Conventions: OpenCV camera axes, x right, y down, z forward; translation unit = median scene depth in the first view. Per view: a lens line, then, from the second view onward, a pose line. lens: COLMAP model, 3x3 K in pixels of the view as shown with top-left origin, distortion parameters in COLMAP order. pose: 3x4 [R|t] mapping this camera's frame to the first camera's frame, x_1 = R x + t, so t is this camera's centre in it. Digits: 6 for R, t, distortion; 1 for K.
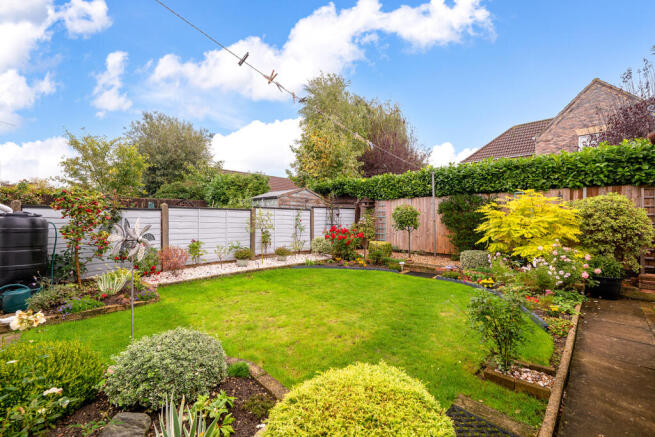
lens RADIAL K [[278.2, 0, 327.9], [0, 278.2, 221.3], [0, 0, 1]] dist [-0.002120, -0.000038]
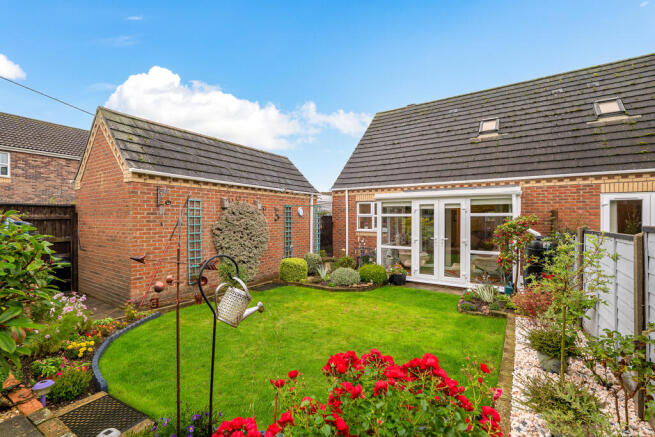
lens RADIAL K [[290.7, 0, 323.5], [0, 290.7, 219.4], [0, 0, 1]] dist [-0.003326, -0.000006]
pose [[-0.982555, -0.007833, -0.185810, 0.086727], [-0.006661, 0.999954, -0.006931, -0.039999], [0.185855, -0.005573, -0.982561, 0.998111]]
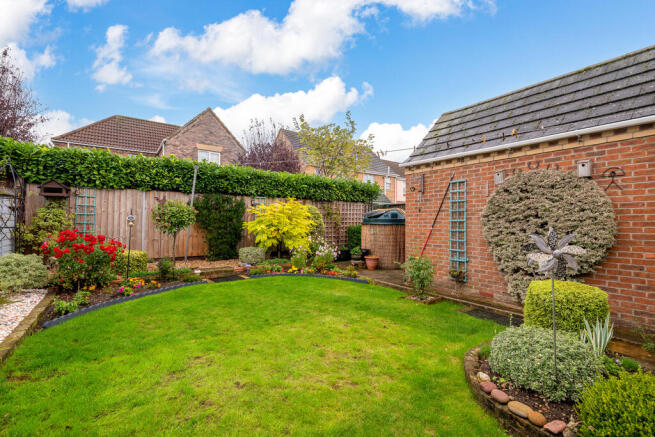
lens RADIAL K [[290.7, 0, 329.8], [0, 290.7, 219.2], [0, 0, 1]] dist [-0.003326, -0.000006]
pose [[0.157262, 0.002035, 0.987555, -0.403216], [-0.007397, 0.999972, -0.000883, -0.007089], [-0.987529, -0.007166, 0.157272, 0.359336]]
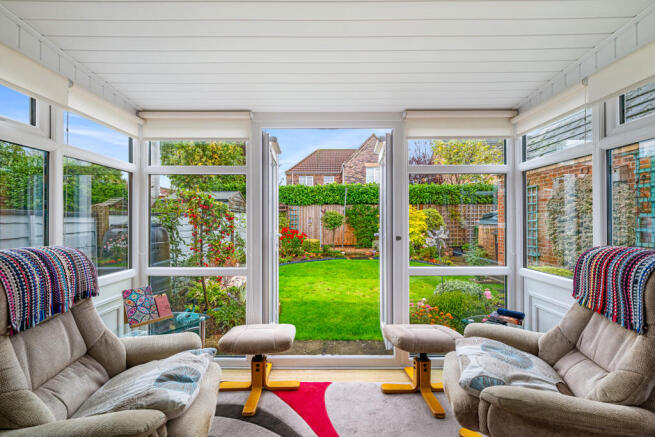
lens RADIAL K [[278.2, 0, 327.8], [0, 278.2, 220.3], [0, 0, 1]] dist [-0.002120, -0.000038]
pose [[0.706664, -0.007453, 0.707510, -0.594892], [0.007360, 0.999968, 0.003182, -0.014230], [-0.707511, 0.002959, 0.706696, 0.045676]]
